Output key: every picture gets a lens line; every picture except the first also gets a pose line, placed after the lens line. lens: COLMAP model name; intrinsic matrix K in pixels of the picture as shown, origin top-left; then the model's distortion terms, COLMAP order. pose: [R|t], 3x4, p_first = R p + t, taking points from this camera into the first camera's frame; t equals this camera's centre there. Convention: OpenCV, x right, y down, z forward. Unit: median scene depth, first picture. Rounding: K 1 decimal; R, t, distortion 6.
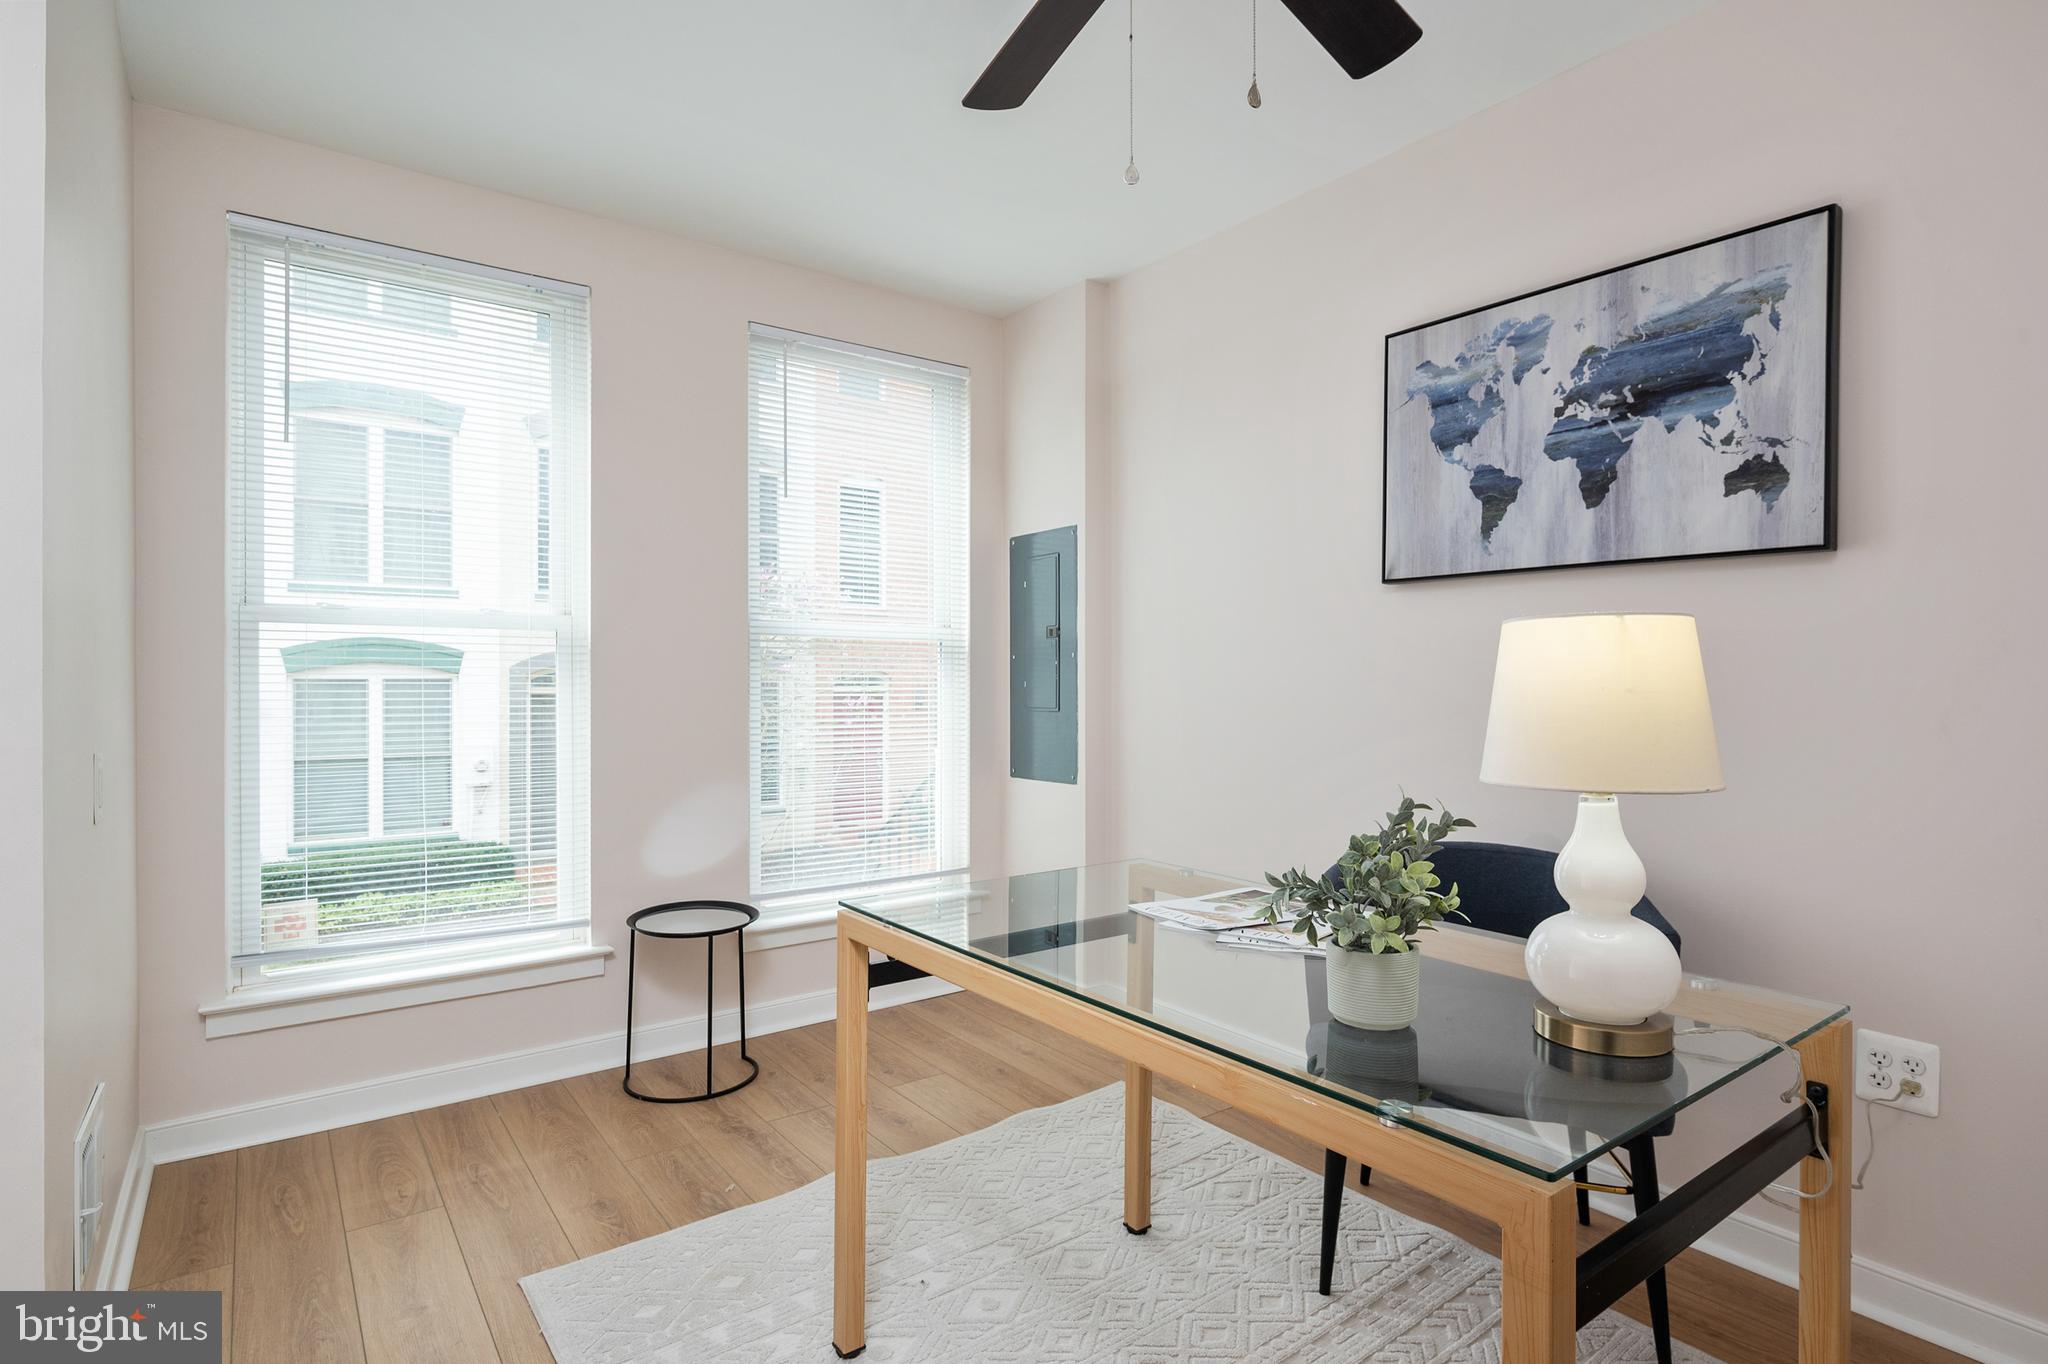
lens RADIAL K [[1047.1, 0, 1026.5], [0, 1047.1, 681.8], [0, 0, 1]] dist [0.000465, -0.000049]
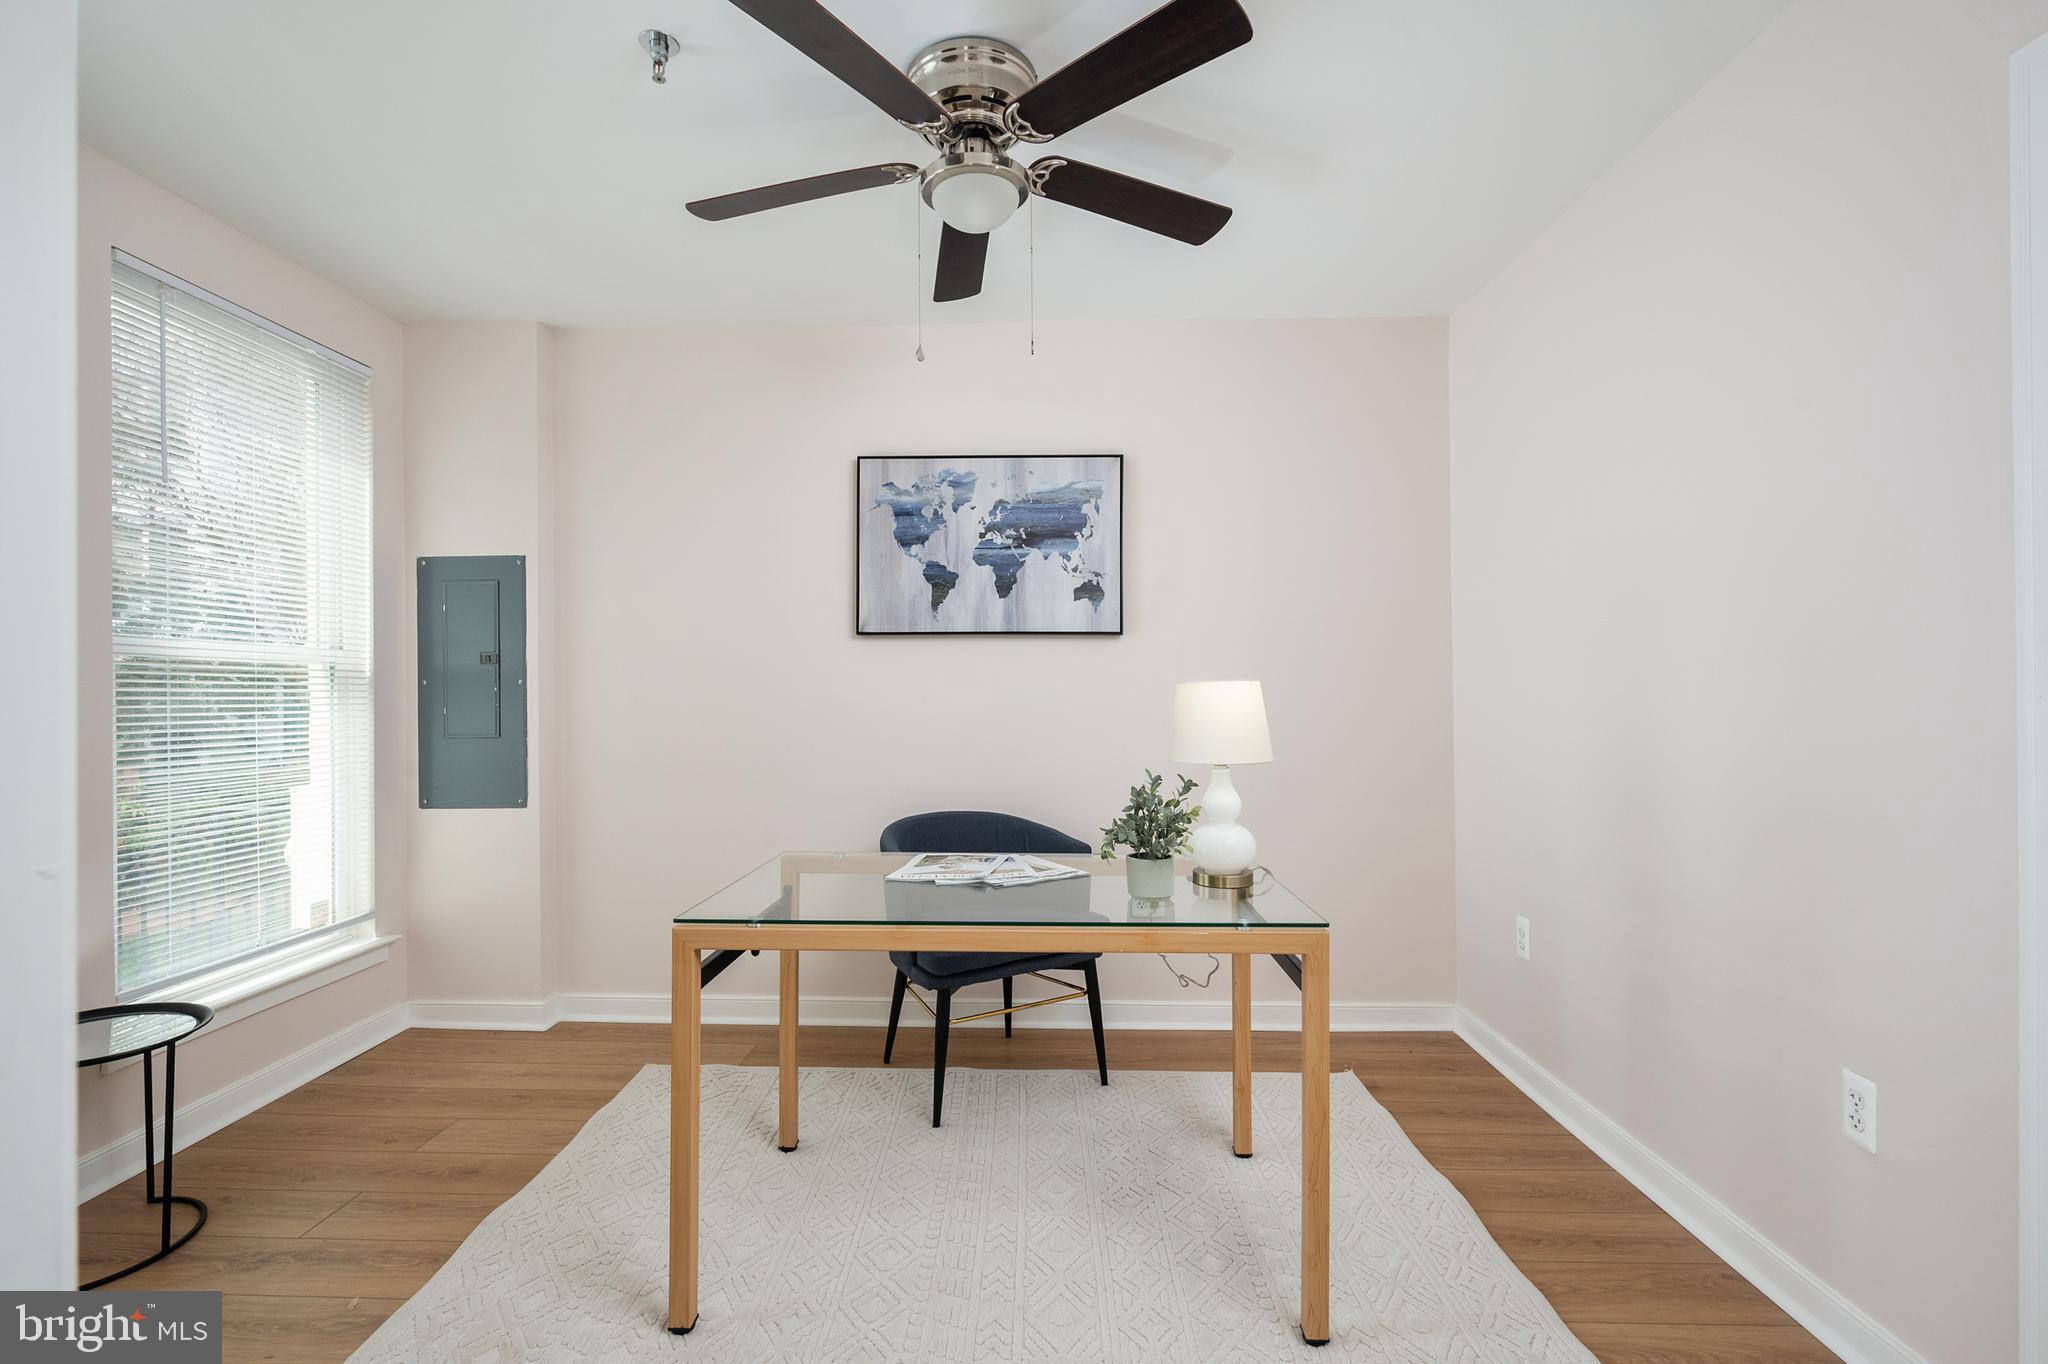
lens RADIAL K [[850.2, 0, 1096.5], [0, 850.2, 692.0], [0, 0, 1]] dist [-0.000951, 0.000105]
pose [[0.615057, -0.002723, 0.788478, -0.393836], [0.006372, 0.999979, -0.001517, -0.016314], [-0.788457, 0.005957, 0.615061, 0.067232]]
